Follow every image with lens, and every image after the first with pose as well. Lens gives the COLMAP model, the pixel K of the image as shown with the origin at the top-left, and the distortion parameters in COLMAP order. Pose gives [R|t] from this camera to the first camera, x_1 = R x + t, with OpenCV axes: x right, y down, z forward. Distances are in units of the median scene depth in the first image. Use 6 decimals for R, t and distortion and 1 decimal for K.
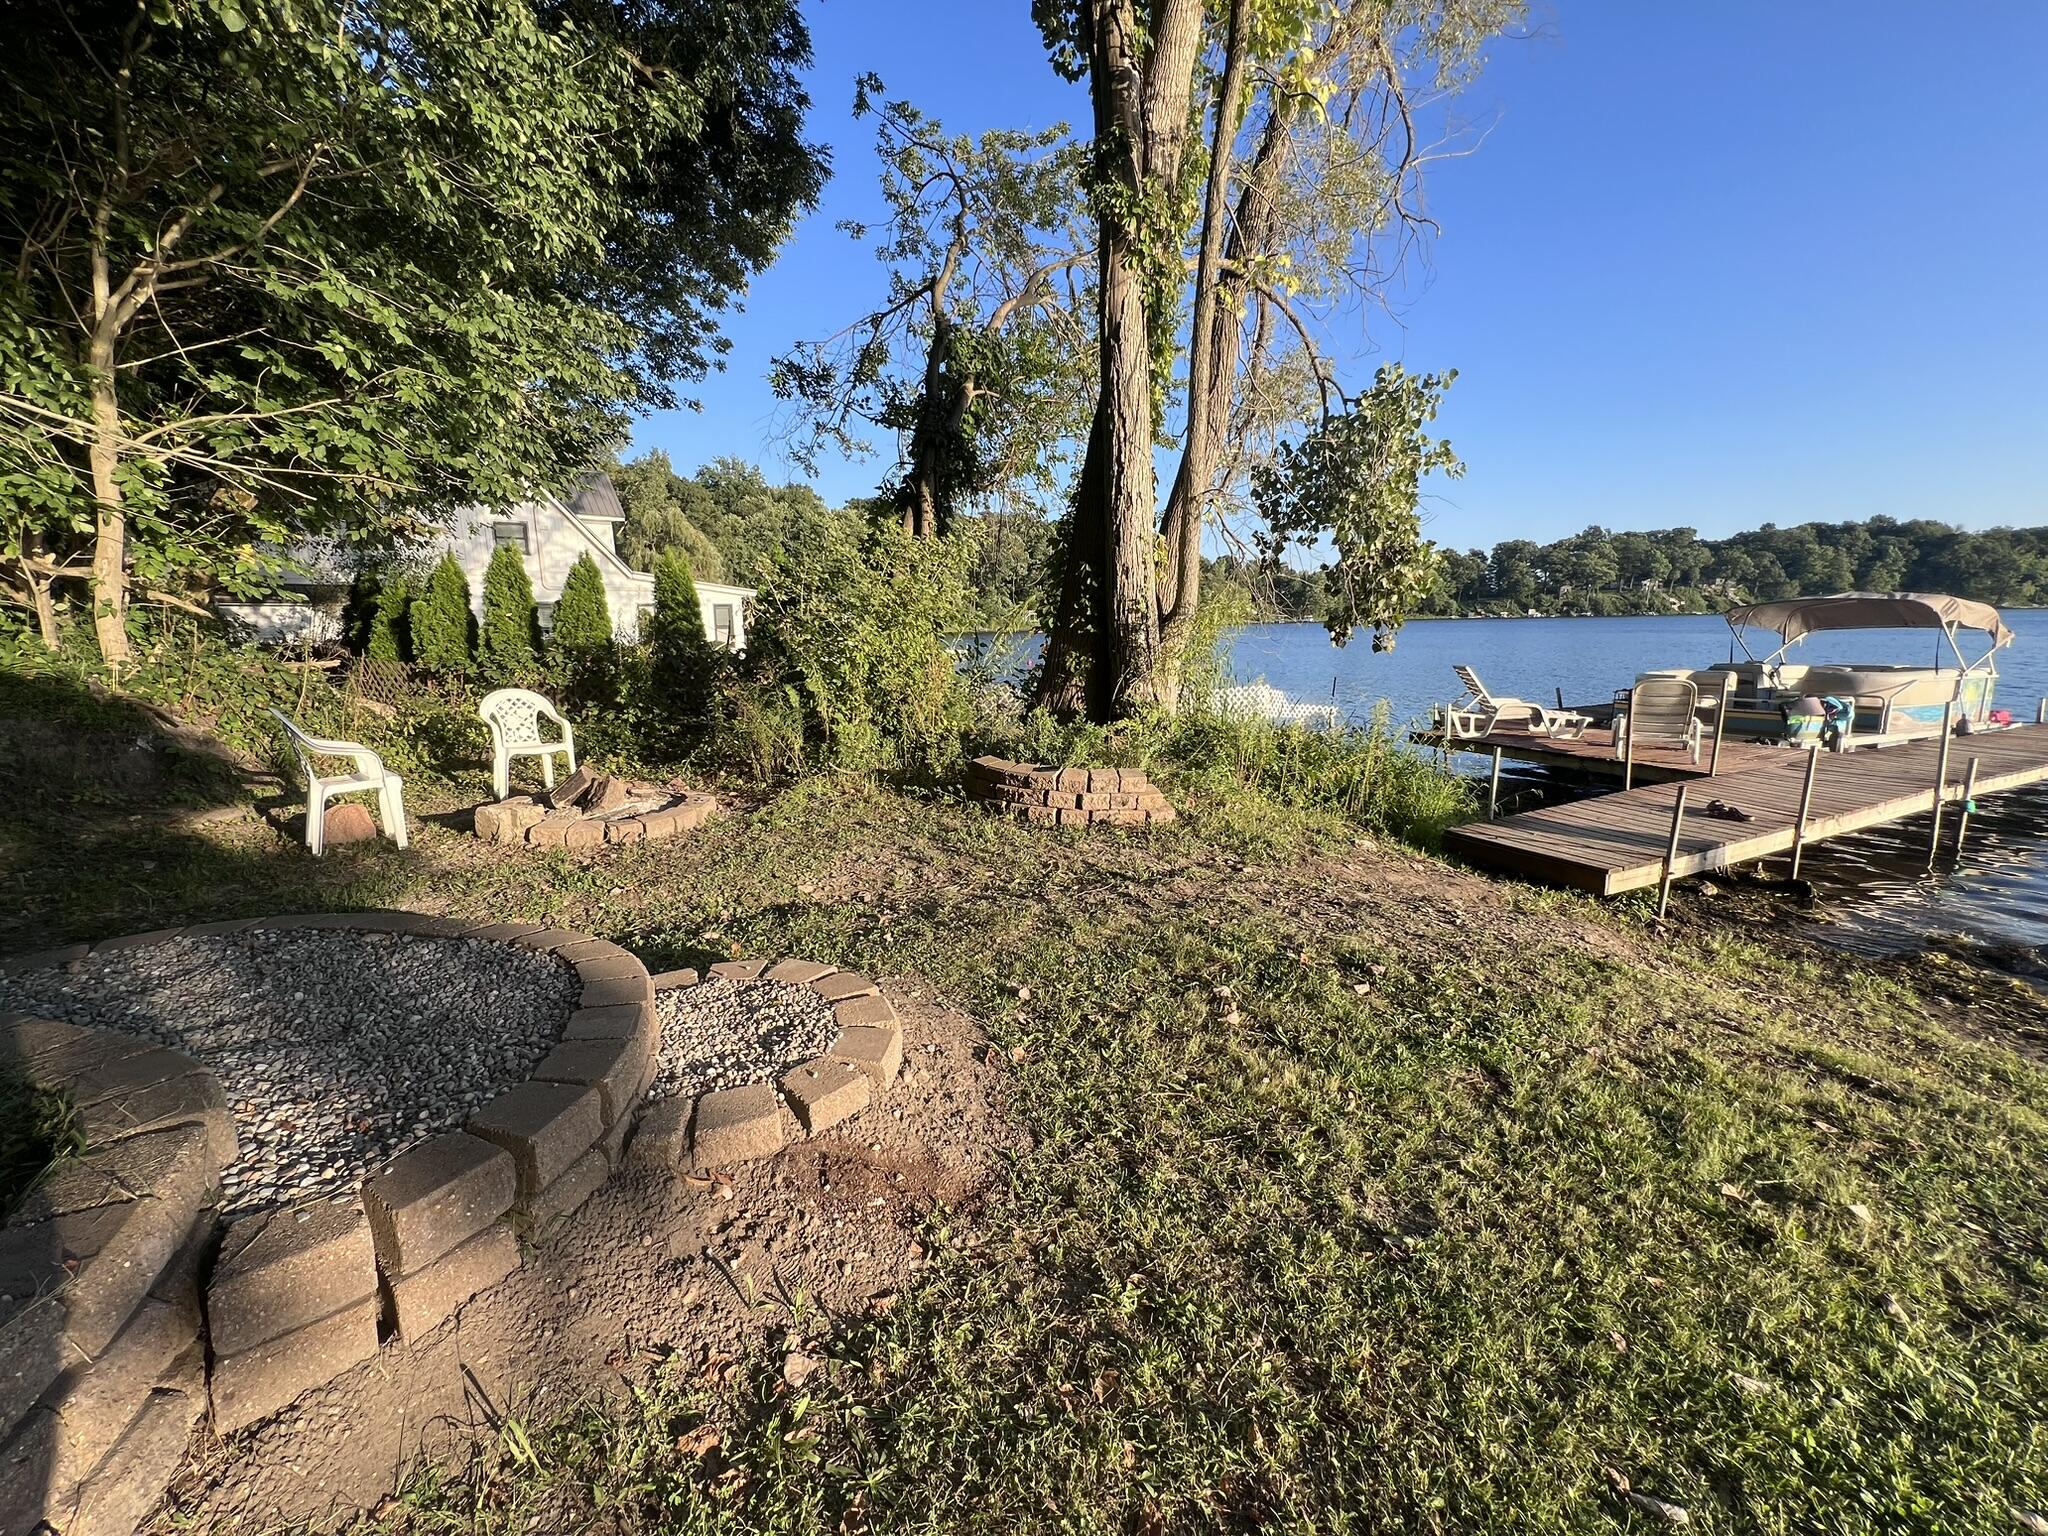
lens RADIAL K [[817.2, 0, 1018.3], [0, 817.2, 763.5], [0, 0, 1]] dist [-0.000161, -0.000482]
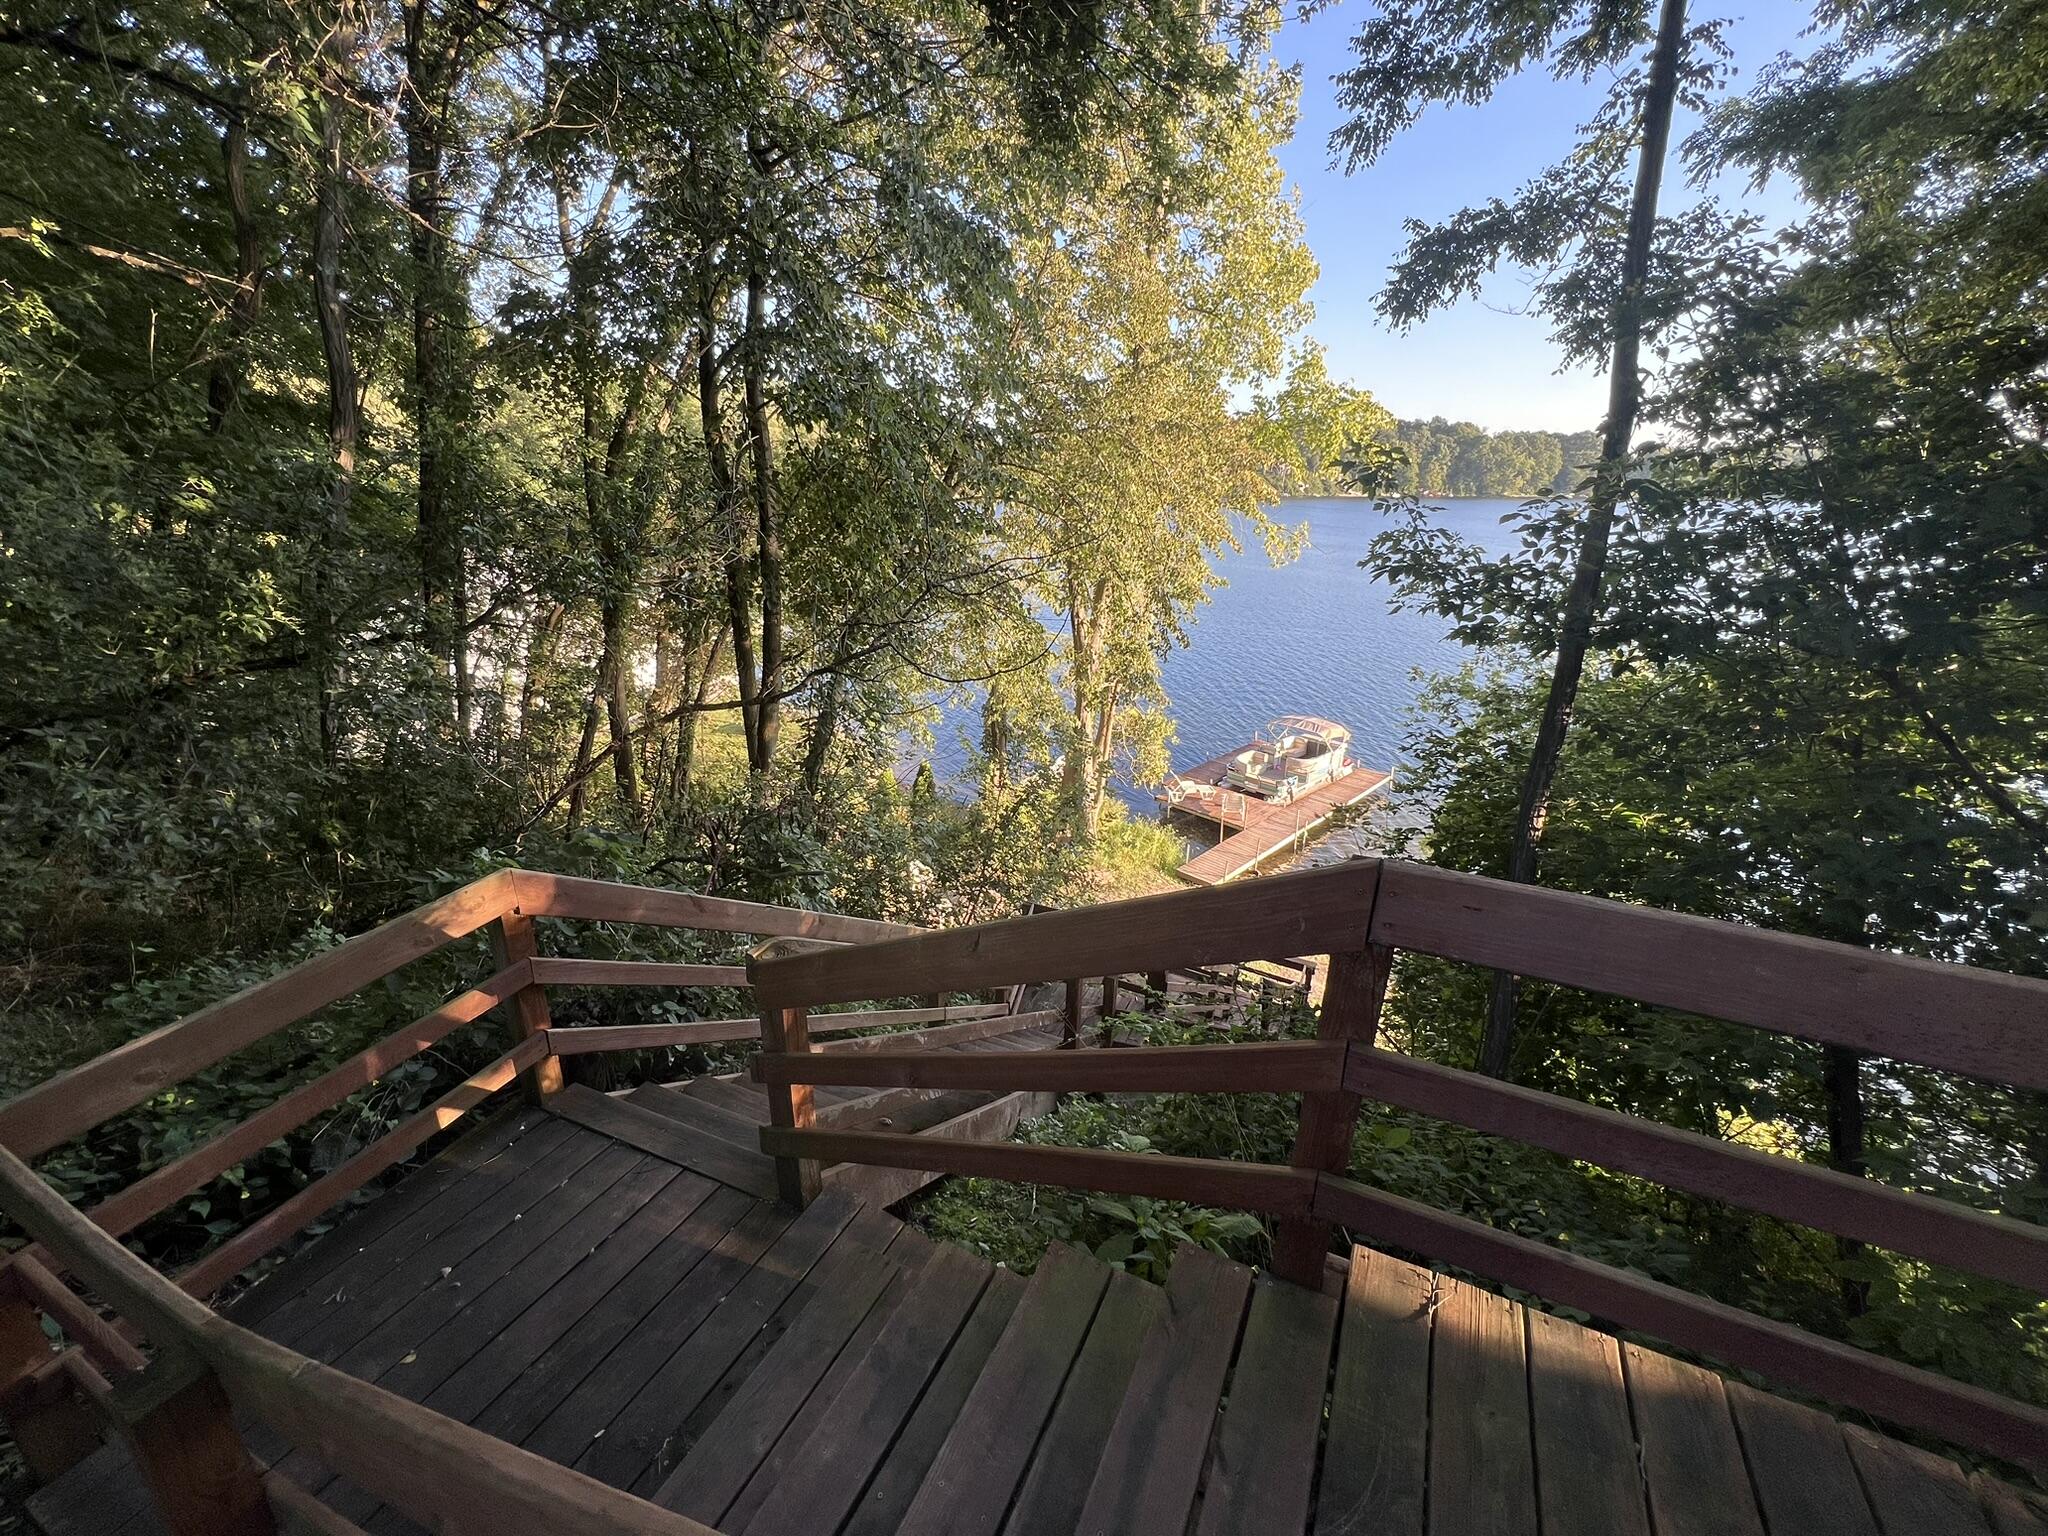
lens RADIAL K [[817.2, 0, 1039.8], [0, 817.2, 759.4], [0, 0, 1]] dist [-0.000161, -0.000482]
pose [[0.930292, -0.080716, 0.357829, -3.403576], [0.024359, 0.986931, 0.159292, -2.594805], [-0.366010, -0.139472, 0.920100, -5.368272]]
